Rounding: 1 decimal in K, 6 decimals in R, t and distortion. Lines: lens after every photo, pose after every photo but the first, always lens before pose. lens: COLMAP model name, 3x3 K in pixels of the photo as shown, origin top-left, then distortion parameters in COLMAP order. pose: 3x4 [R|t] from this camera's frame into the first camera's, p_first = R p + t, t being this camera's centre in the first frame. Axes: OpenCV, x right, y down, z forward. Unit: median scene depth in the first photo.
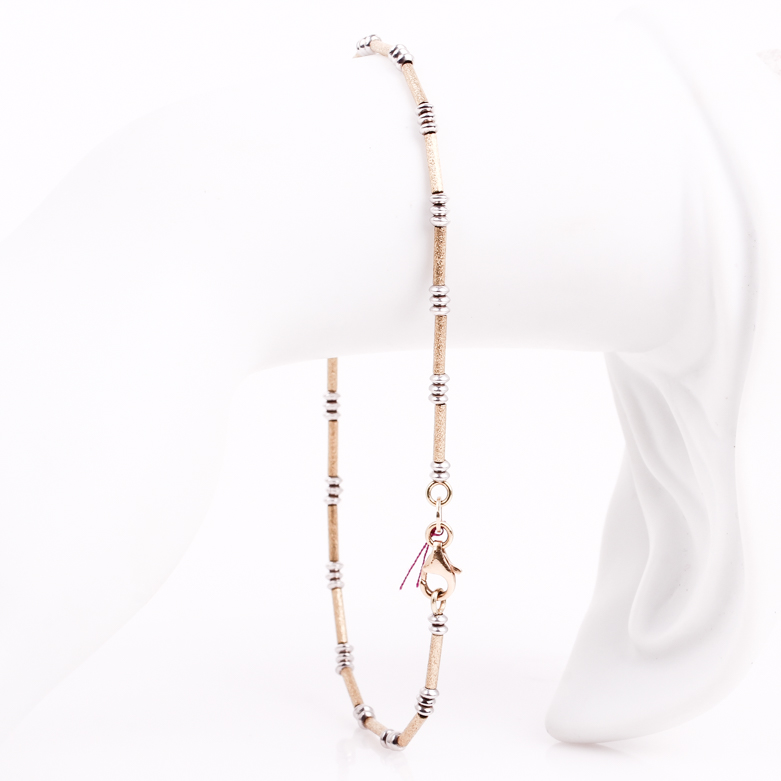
lens RADIAL K [[4244.6, 0, 390.8], [0, 4244.6, 389.1], [0, 0, 1]] dist [0.297591, 0.000000]
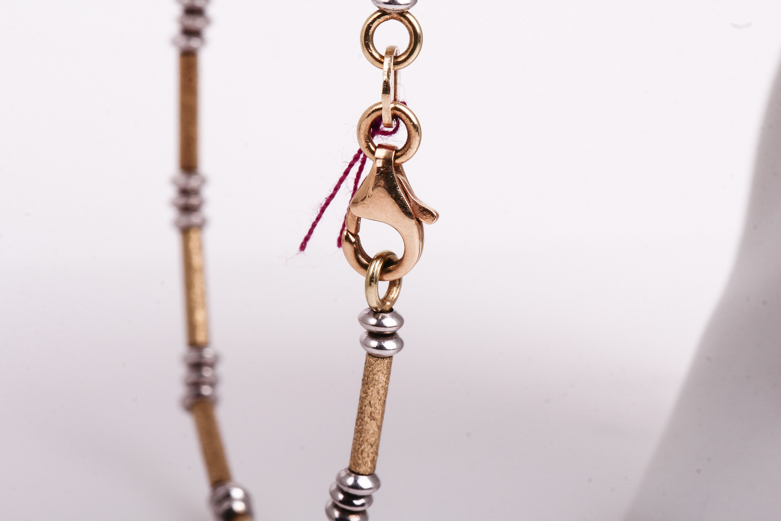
lens RADIAL K [[3738.5, 0, 390.4], [0, 3738.5, 260.3], [0, 0, 1]] dist [-0.123318, 0.000000]
pose [[0.997898, 0.039356, -0.051485, 0.031742], [-0.034301, 0.994826, 0.095629, 0.010261], [0.054982, -0.093662, 0.994085, 0.607882]]
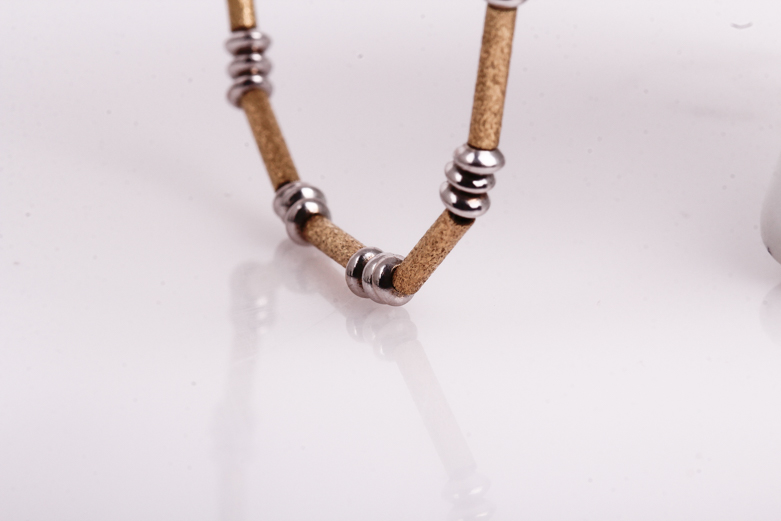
lens RADIAL K [[3738.5, 0, 390.7], [0, 3738.5, 260.6], [0, 0, 1]] dist [-0.123318, 0.000000]
pose [[0.998819, -0.004846, 0.048342, -0.015132], [-0.001173, 0.992317, 0.123715, 0.038741], [-0.048570, -0.123625, 0.991140, 0.663190]]
